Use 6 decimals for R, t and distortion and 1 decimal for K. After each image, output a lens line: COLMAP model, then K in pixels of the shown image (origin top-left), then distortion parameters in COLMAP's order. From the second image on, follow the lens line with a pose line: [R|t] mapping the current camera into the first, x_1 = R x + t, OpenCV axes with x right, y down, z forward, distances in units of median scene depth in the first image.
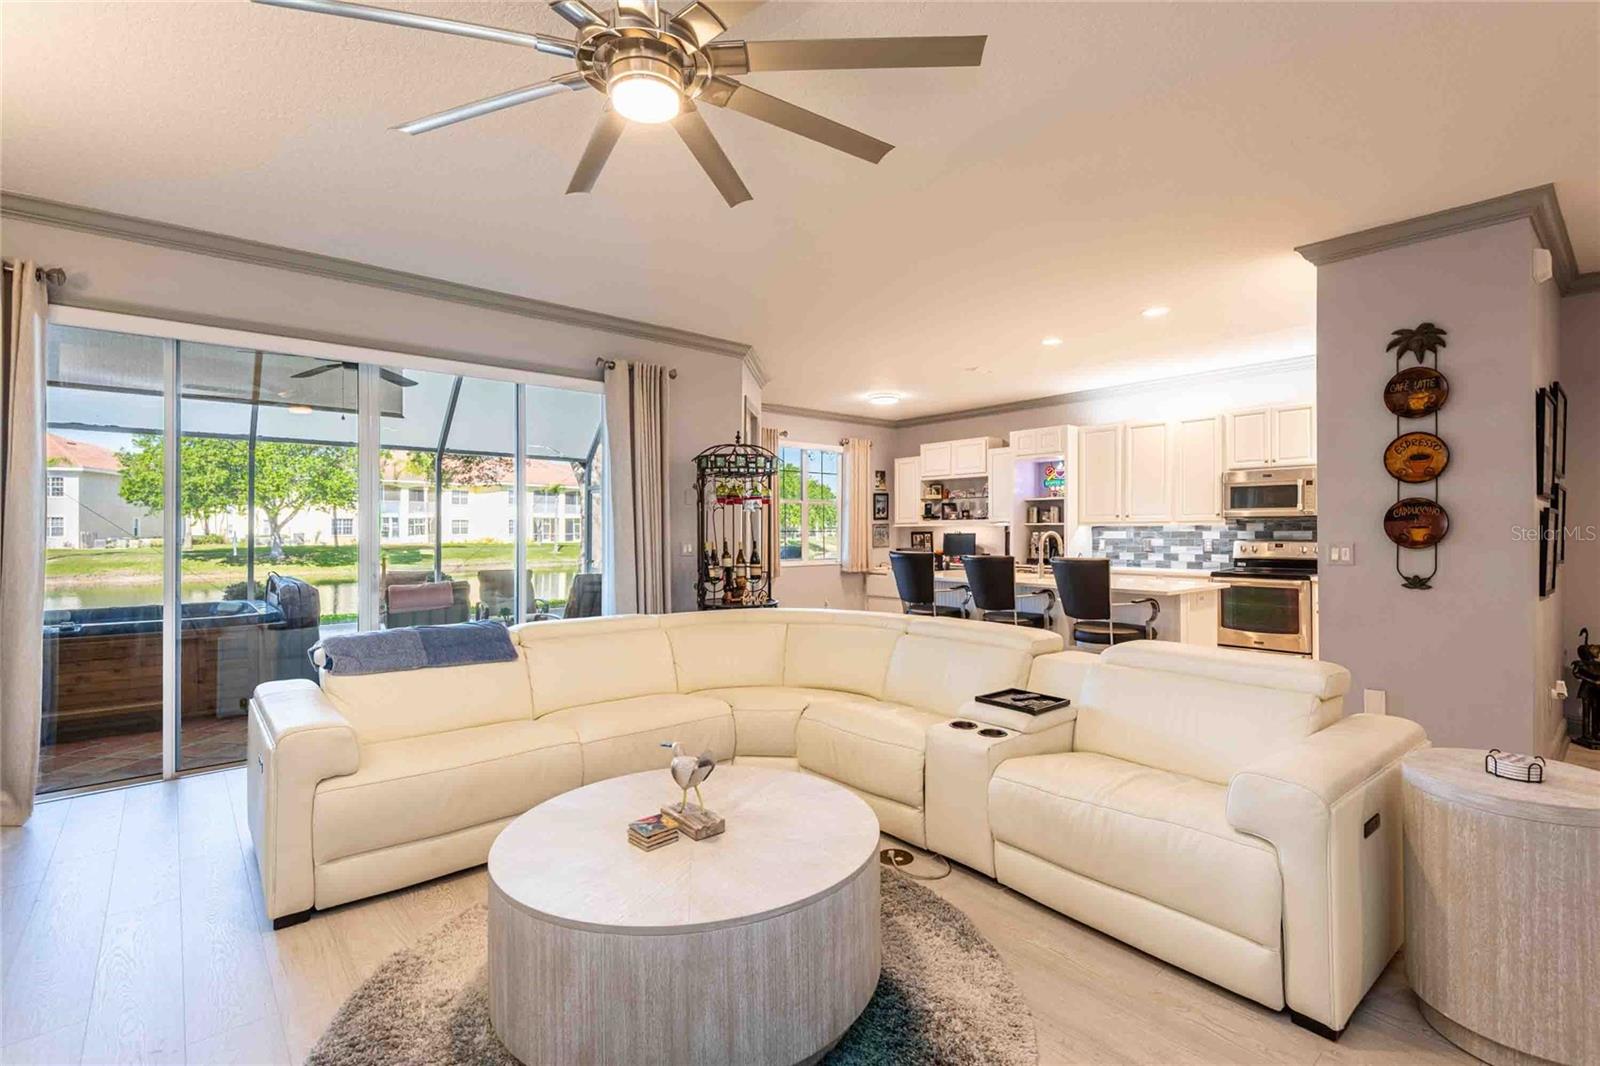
lens RADIAL K [[735.3, 0, 806.4], [0, 735.3, 526.3], [0, 0, 1]] dist [0.012550, -0.004546]
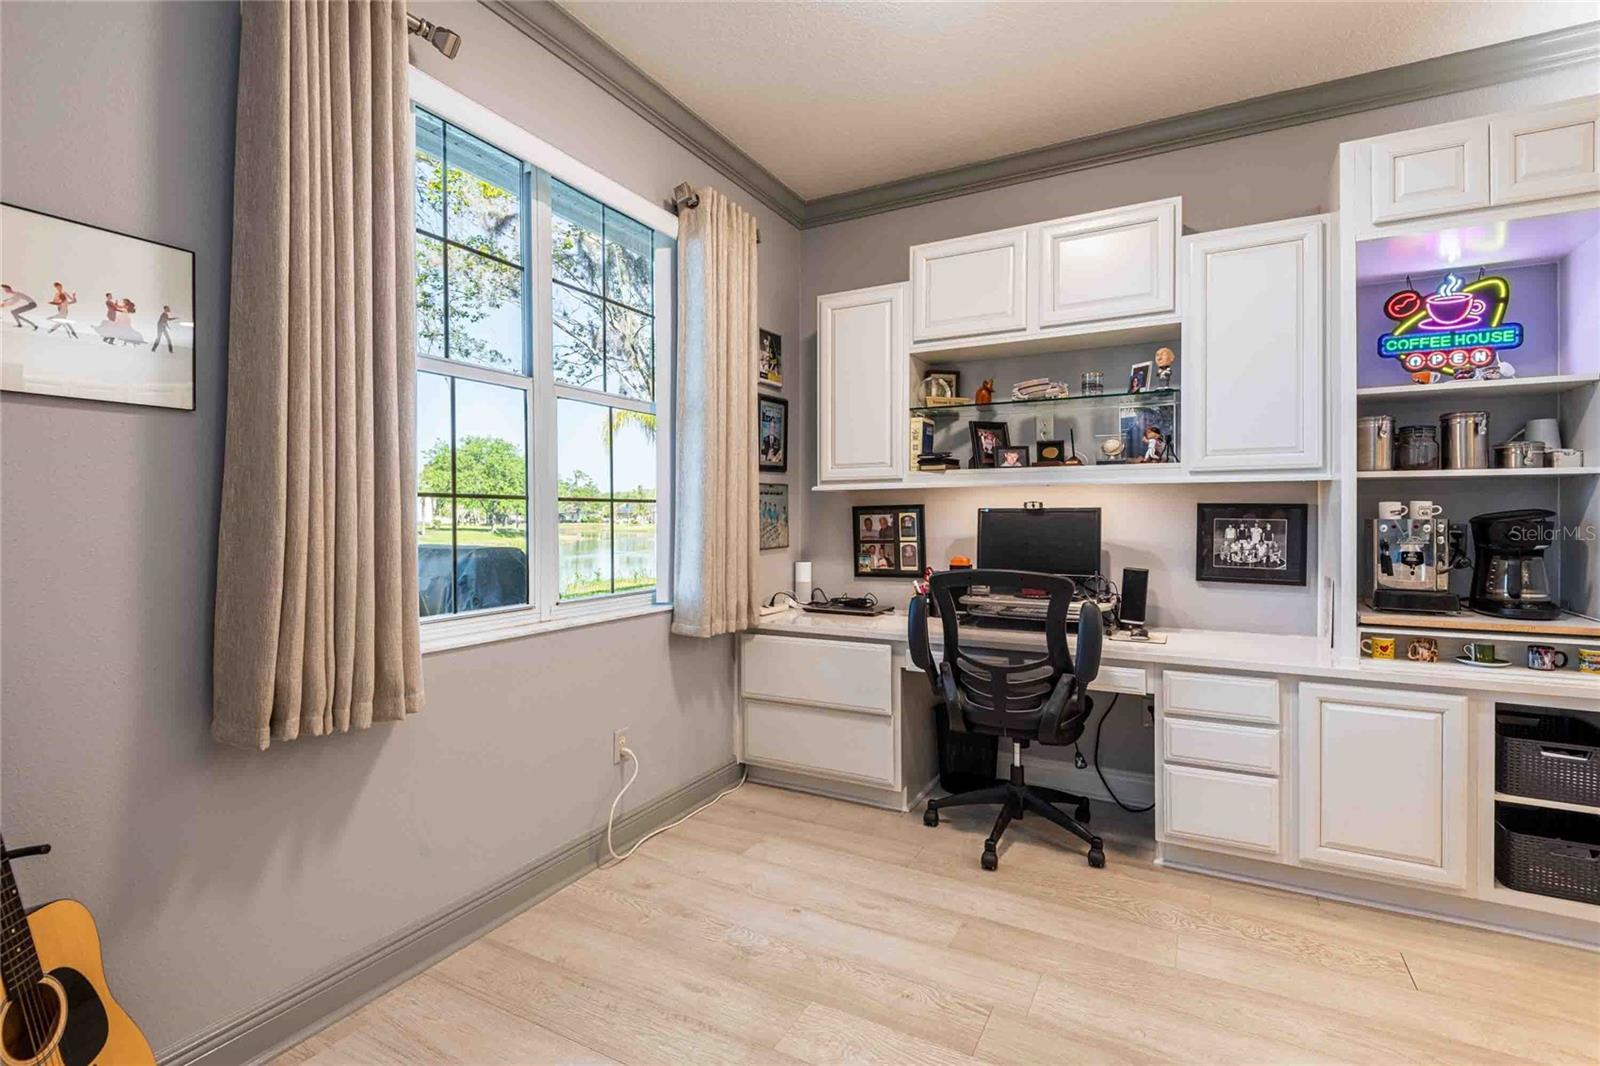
lens RADIAL K [[735.3, 0, 831.9], [0, 735.3, 515.6], [0, 0, 1]] dist [0.012550, -0.004546]
pose [[0.927728, 0.001931, 0.373251, -0.004930], [-0.003533, 0.999987, 0.003609, 0.013145], [-0.373239, -0.004667, 0.927723, 0.802414]]
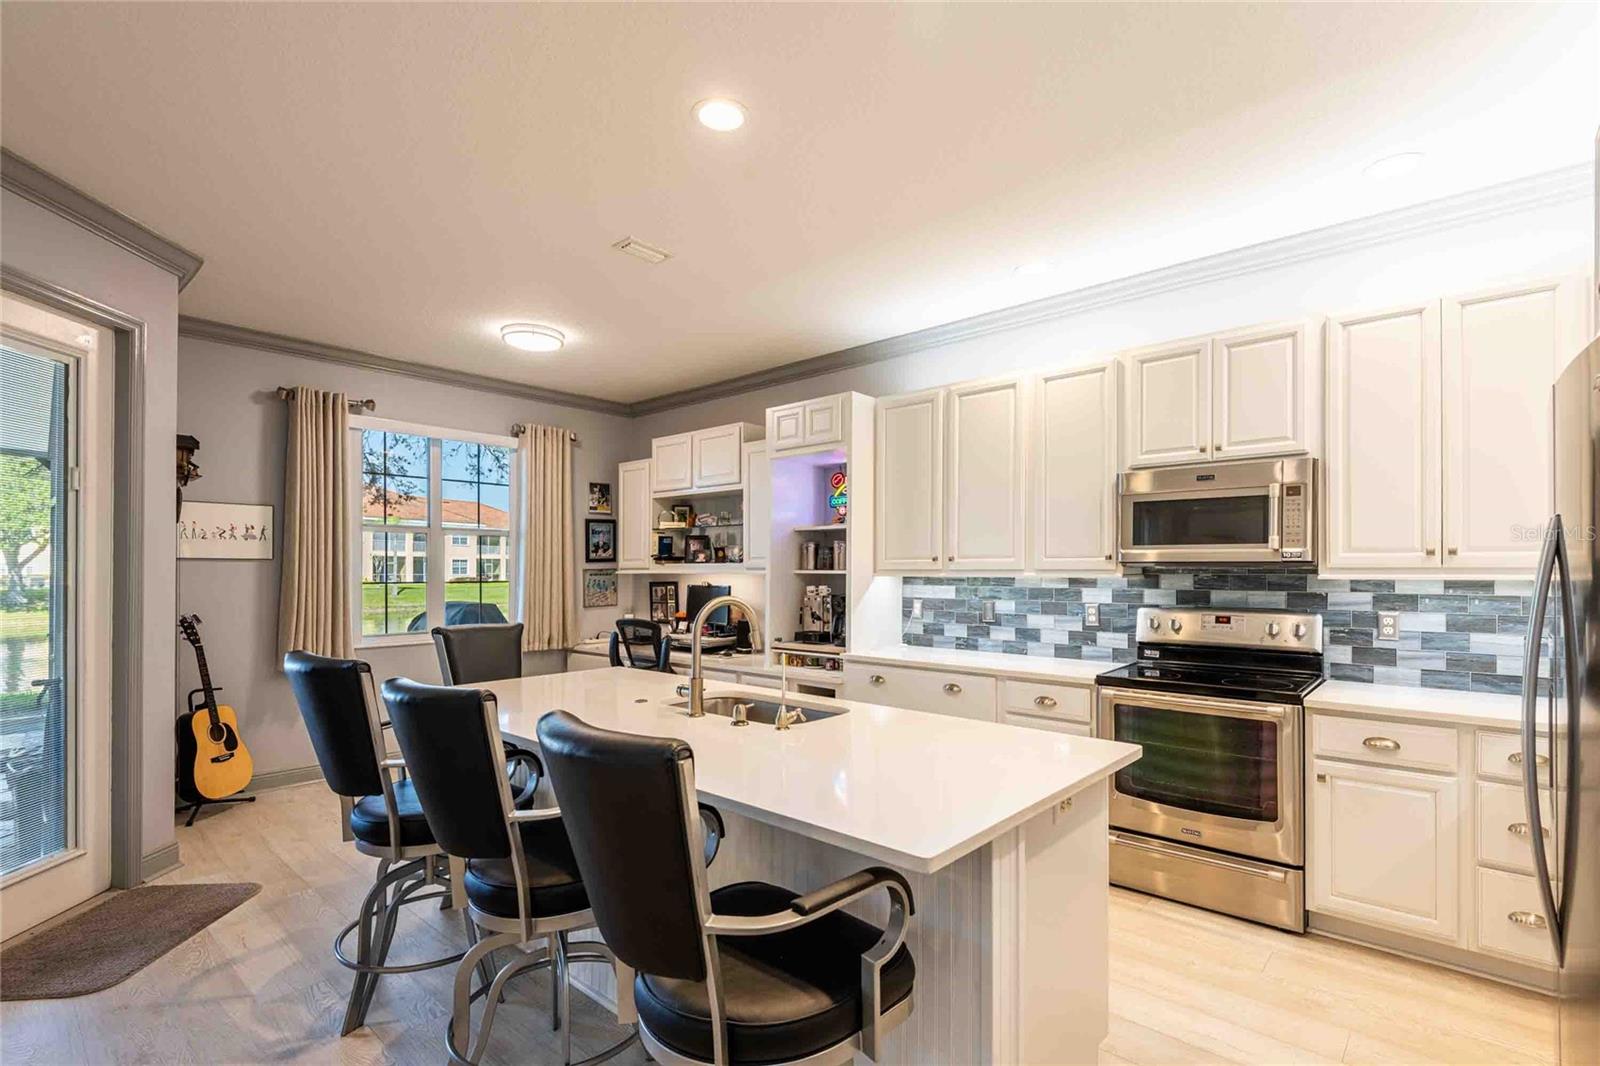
lens RADIAL K [[735.3, 0, 828.8], [0, 735.3, 564.0], [0, 0, 1]] dist [0.012550, -0.004546]
pose [[0.987447, 0.003542, 0.157909, 0.233710], [-0.003141, 0.999991, -0.002788, -0.007606], [-0.157917, 0.002257, 0.987450, 0.431558]]
